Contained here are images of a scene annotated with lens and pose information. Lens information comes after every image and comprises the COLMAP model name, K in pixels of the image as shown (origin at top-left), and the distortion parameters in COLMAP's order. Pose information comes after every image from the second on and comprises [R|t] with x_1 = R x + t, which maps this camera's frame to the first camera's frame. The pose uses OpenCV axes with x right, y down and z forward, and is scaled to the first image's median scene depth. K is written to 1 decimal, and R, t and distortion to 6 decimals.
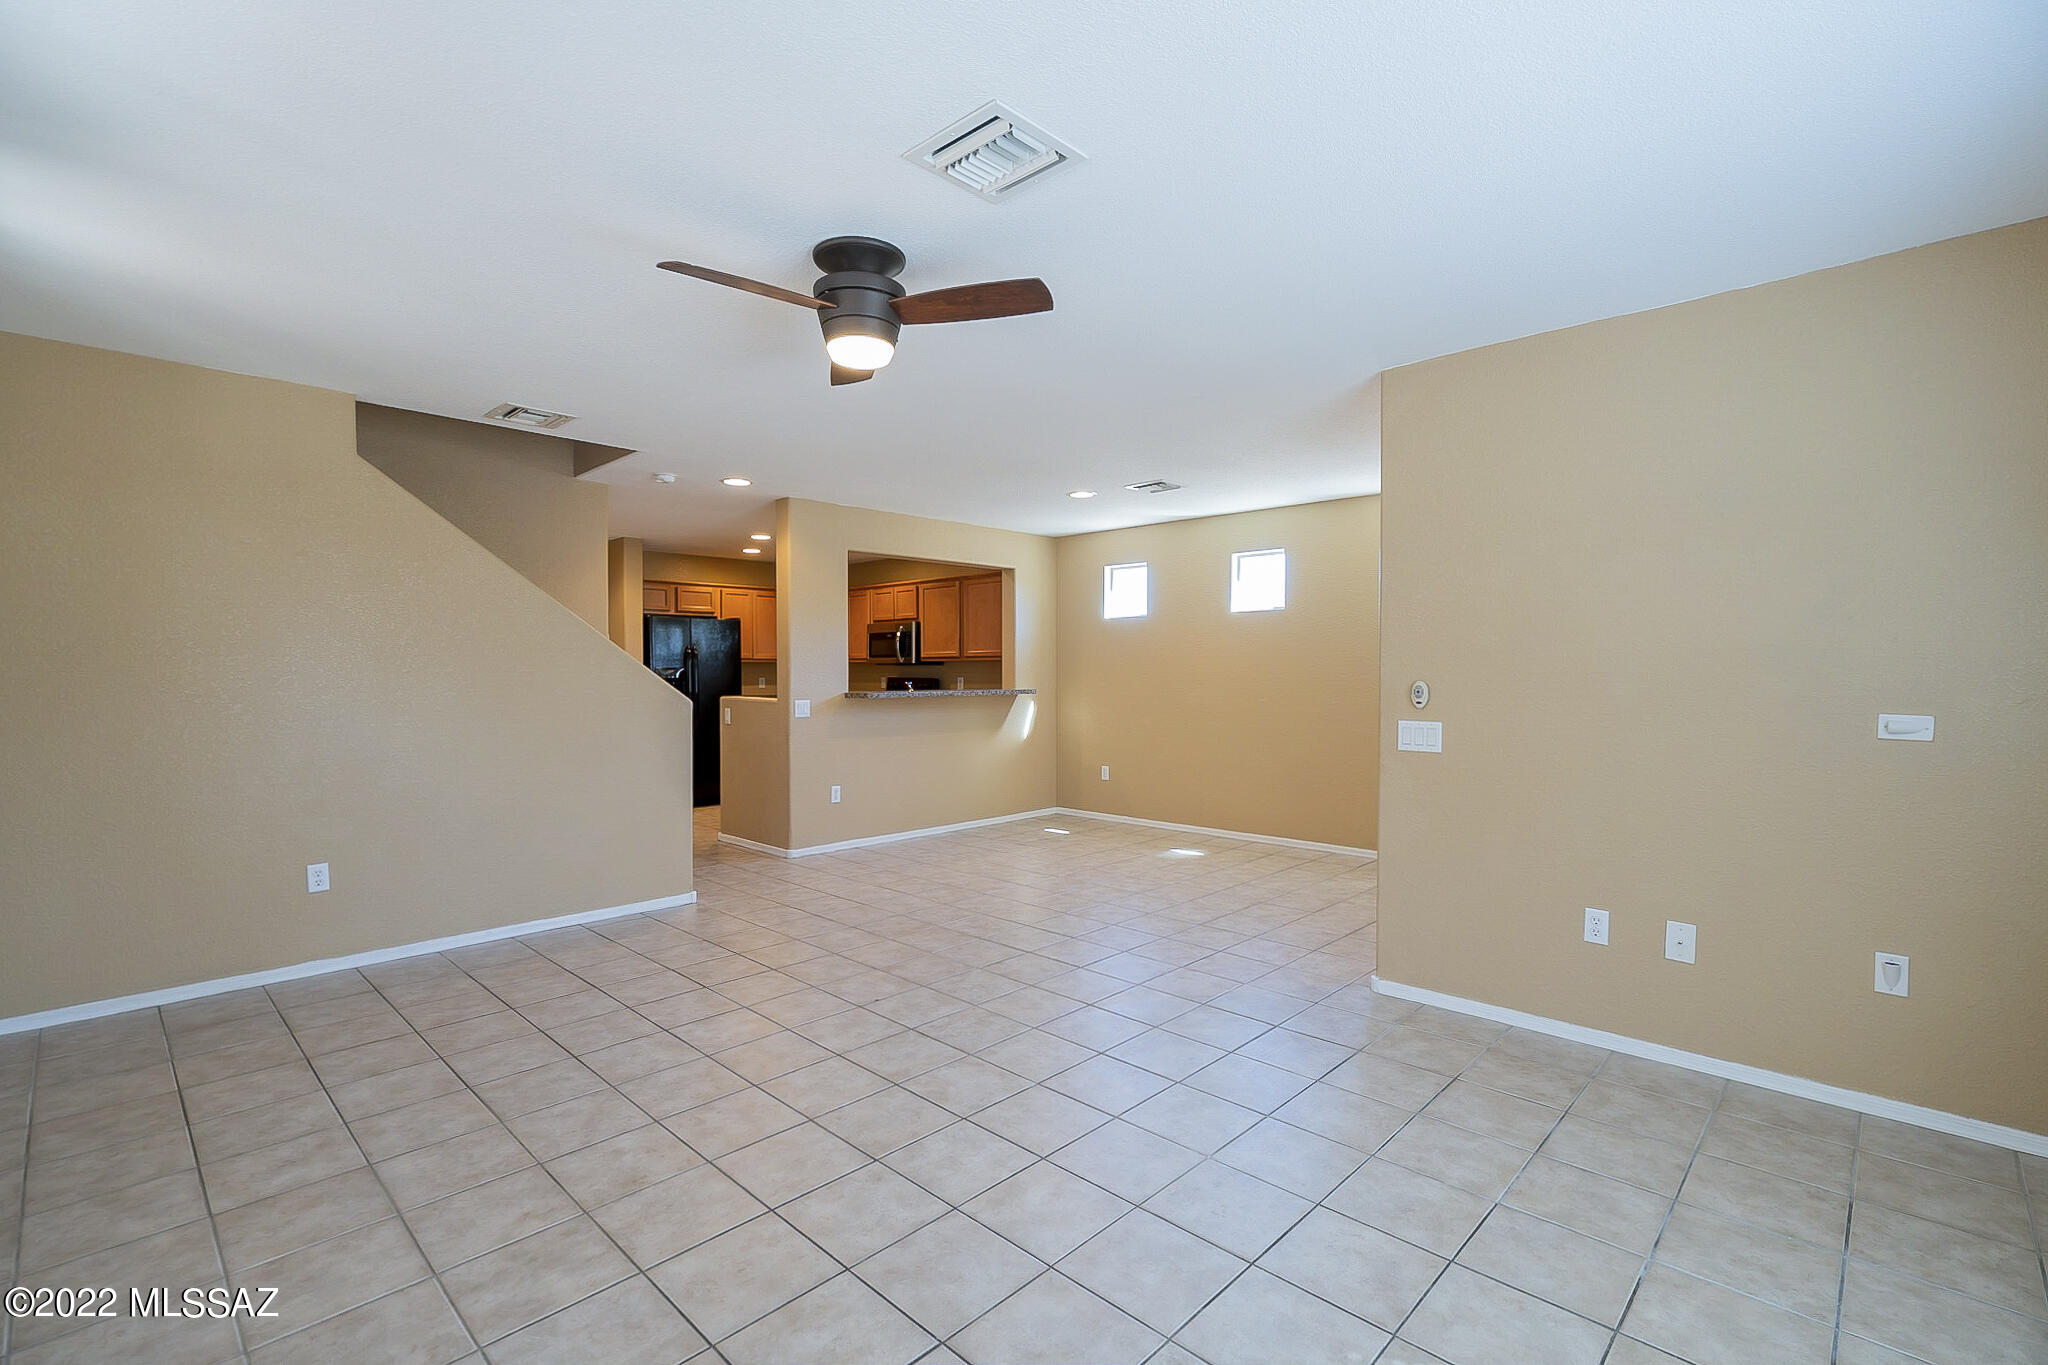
lens RADIAL K [[930.1, 0, 1029.8], [0, 930.1, 678.6], [0, 0, 1]] dist [-0.002457, 0.000457]
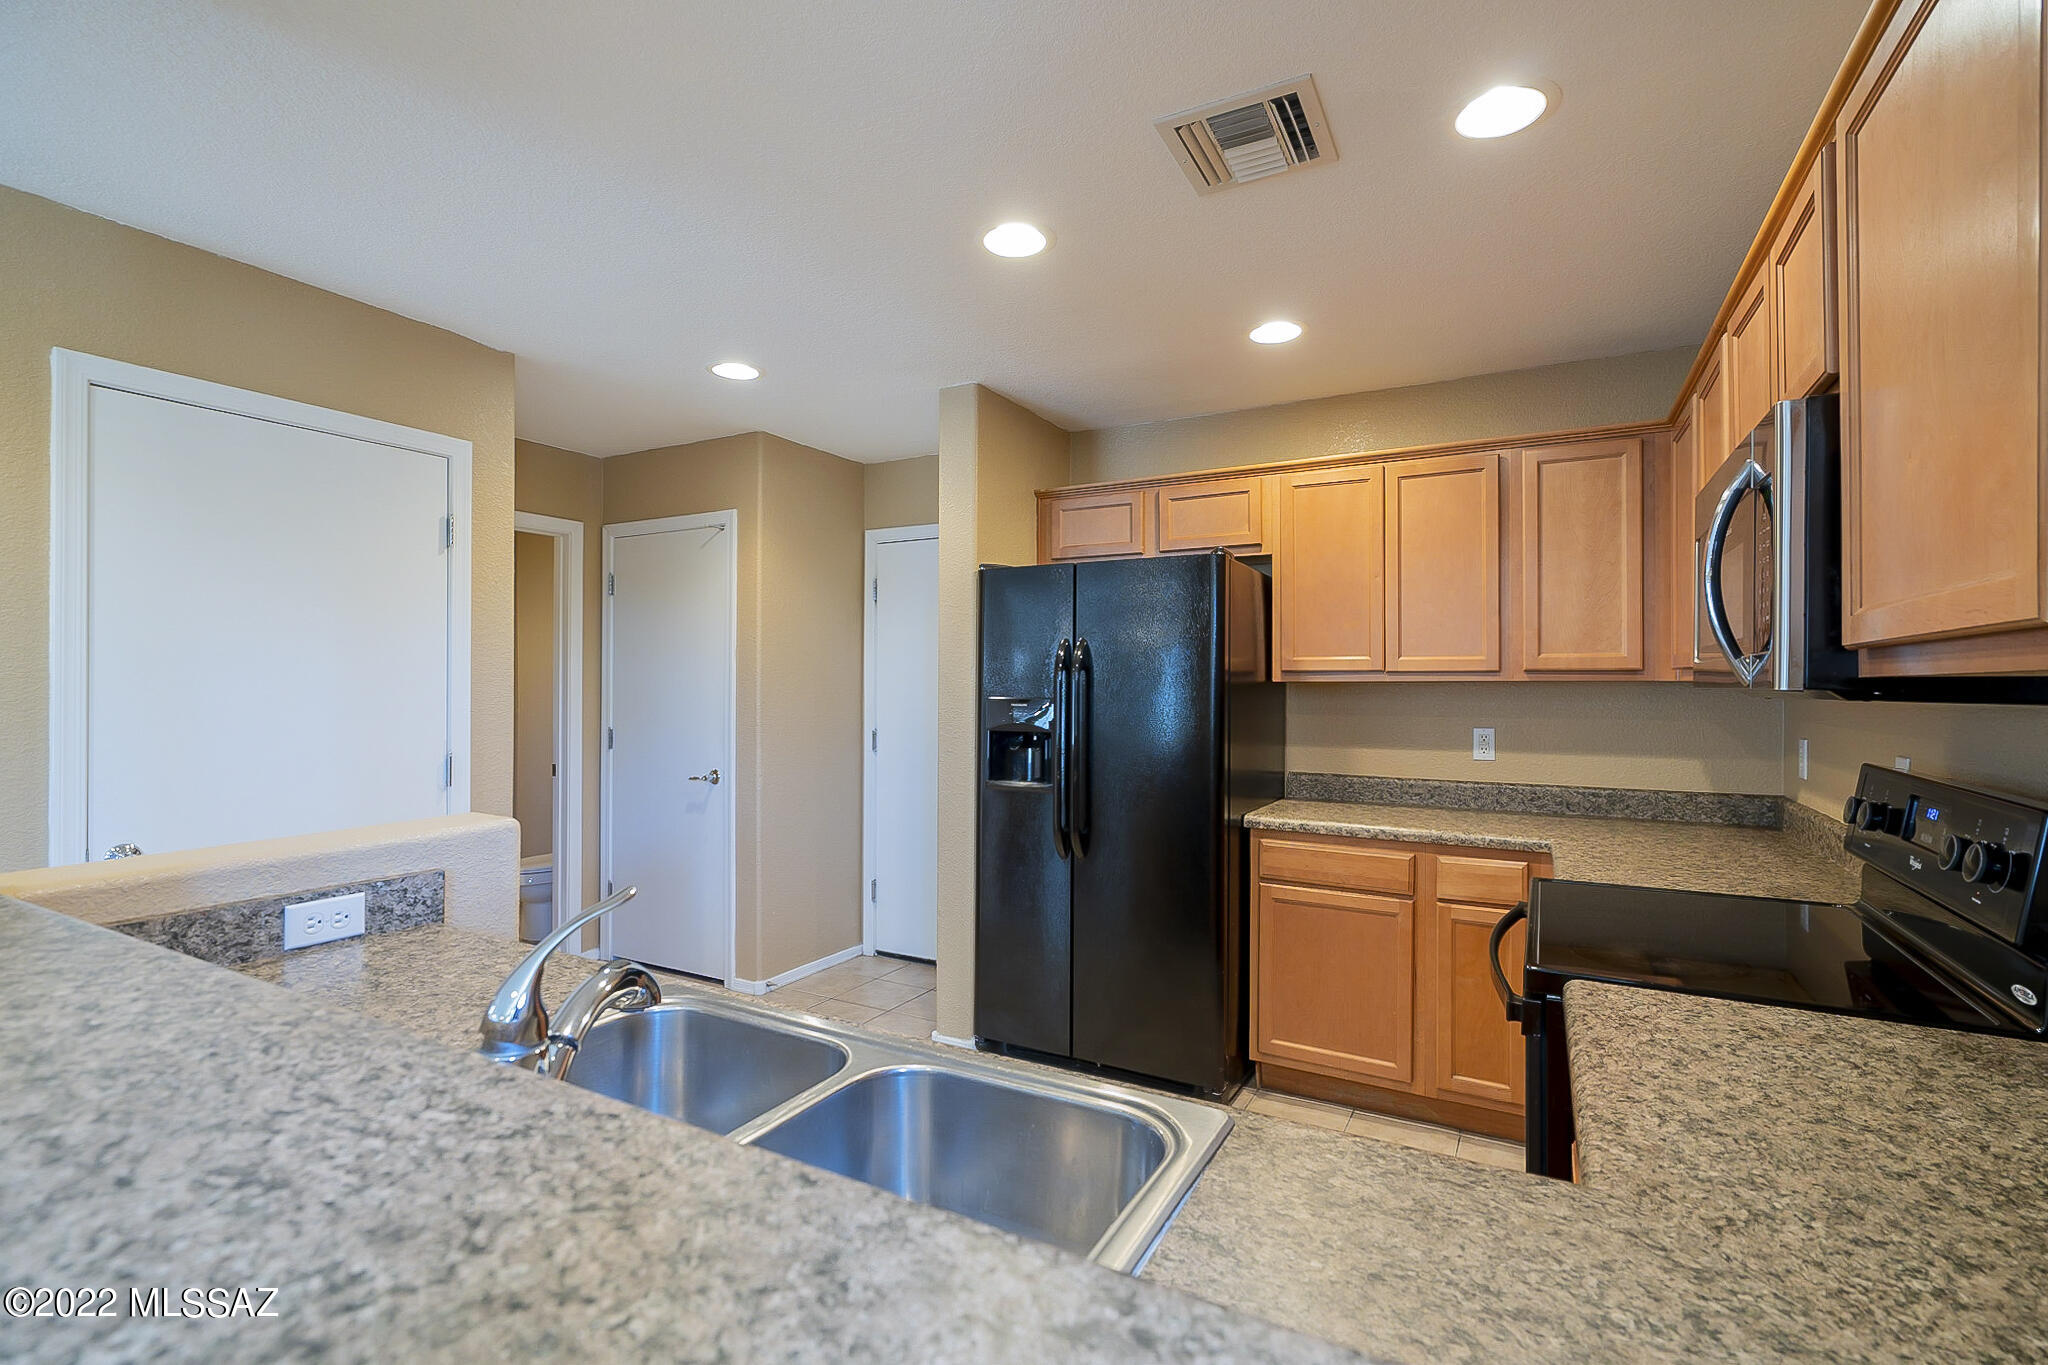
lens RADIAL K [[930.1, 0, 1006.6], [0, 930.1, 670.5], [0, 0, 1]] dist [-0.002457, 0.000457]
pose [[0.245341, -0.005917, -0.969419, -0.028788], [-0.011668, 0.999891, -0.009056, -0.042384], [0.969367, 0.013533, 0.245246, 1.984069]]
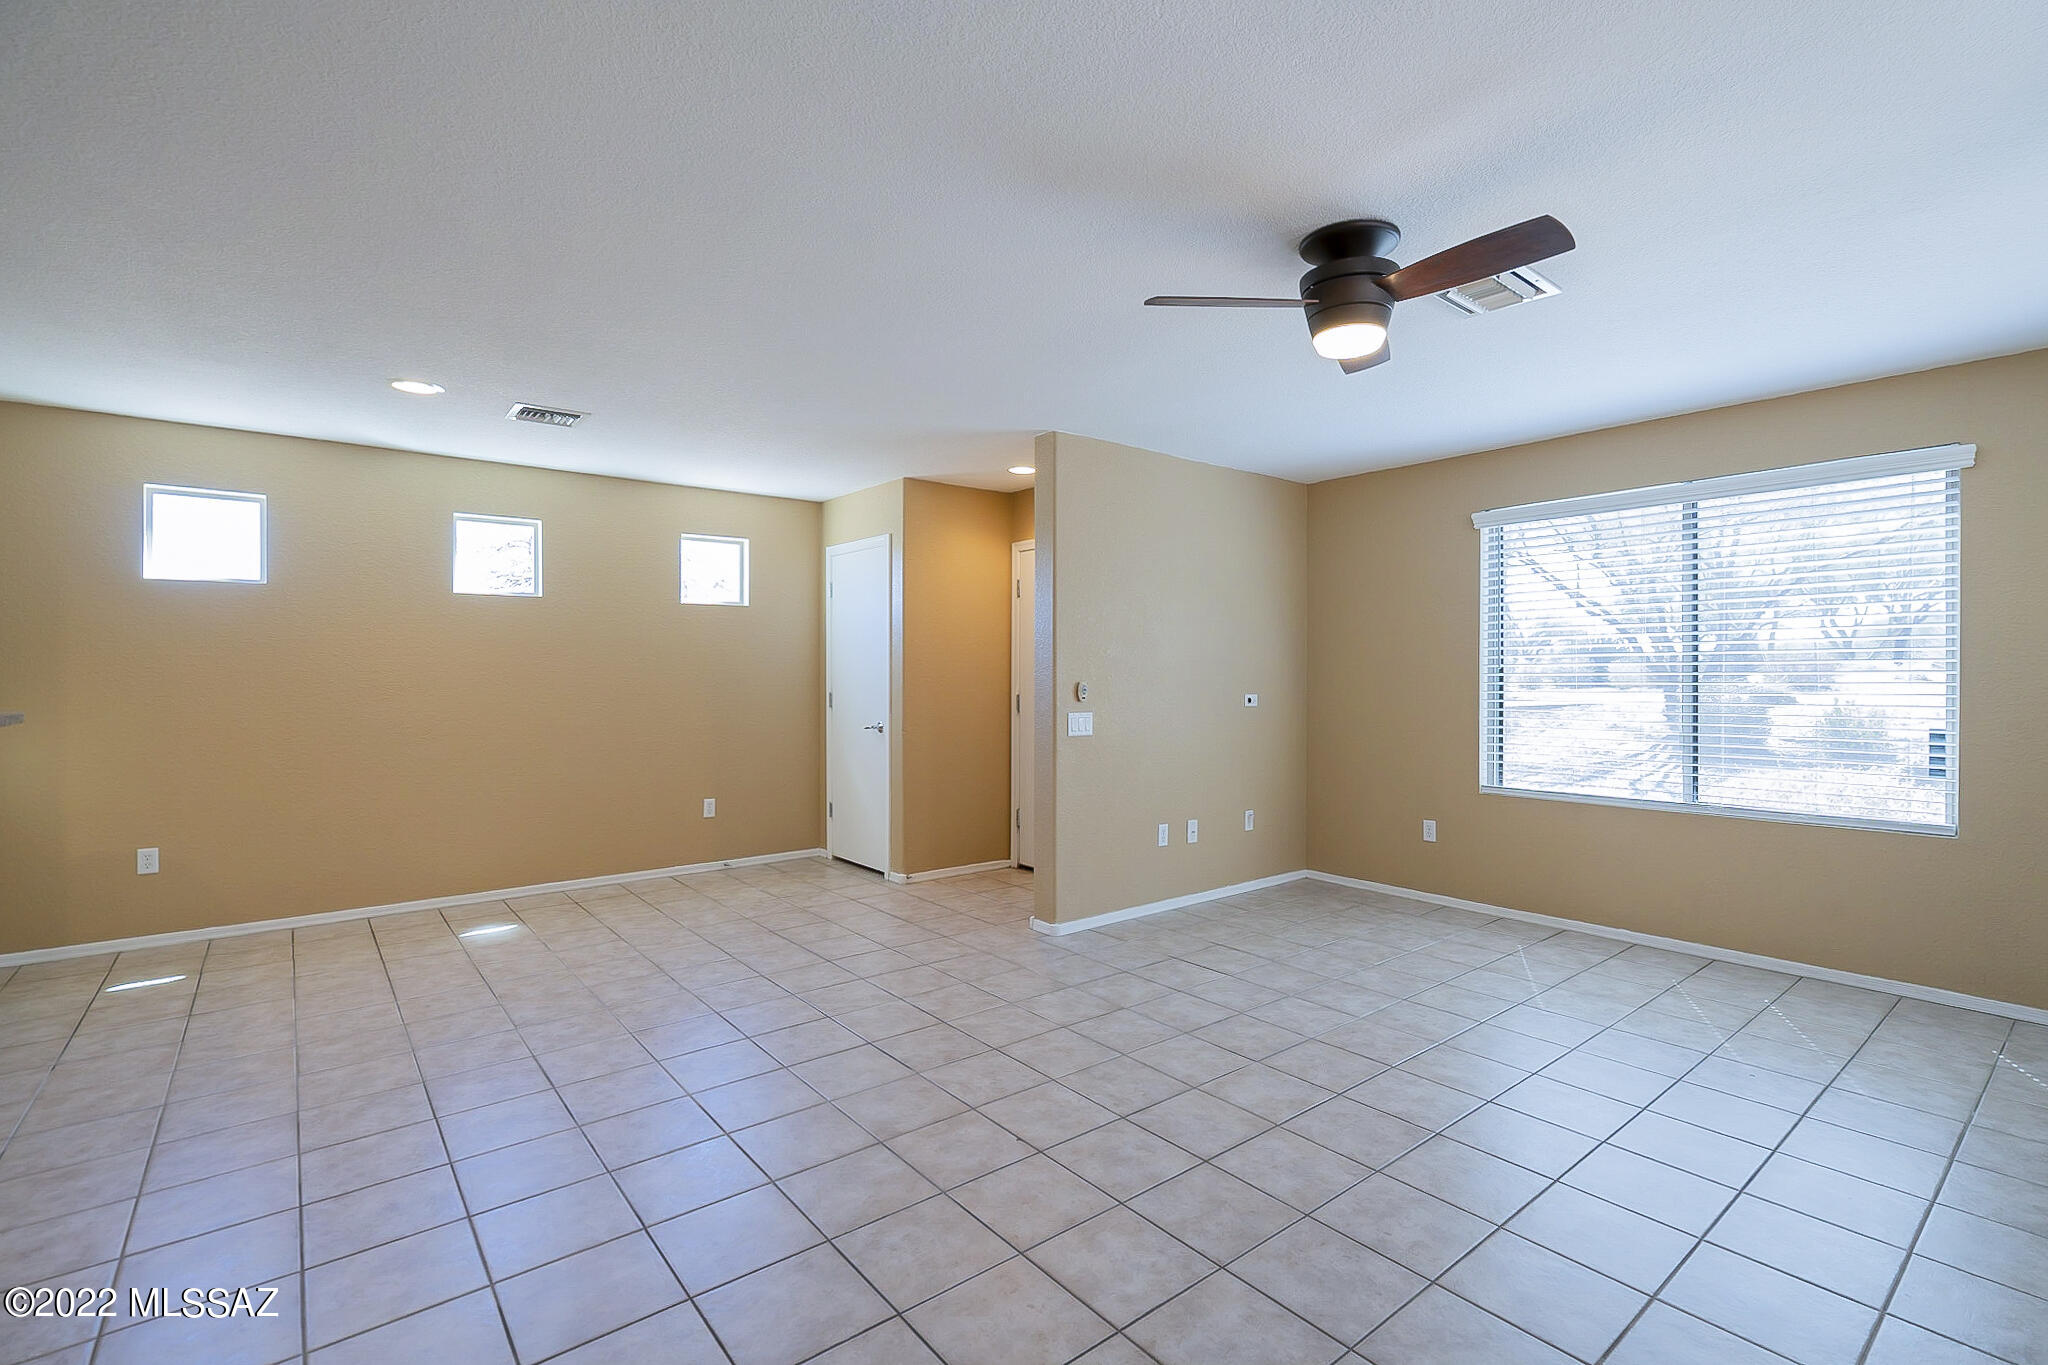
lens RADIAL K [[930.1, 0, 1031.8], [0, 930.1, 676.8], [0, 0, 1]] dist [-0.002457, 0.000457]
pose [[0.119258, -0.003886, 0.992856, -0.813317], [0.010445, 0.999942, 0.002660, -0.007512], [-0.992808, 0.010053, 0.119292, 0.849829]]
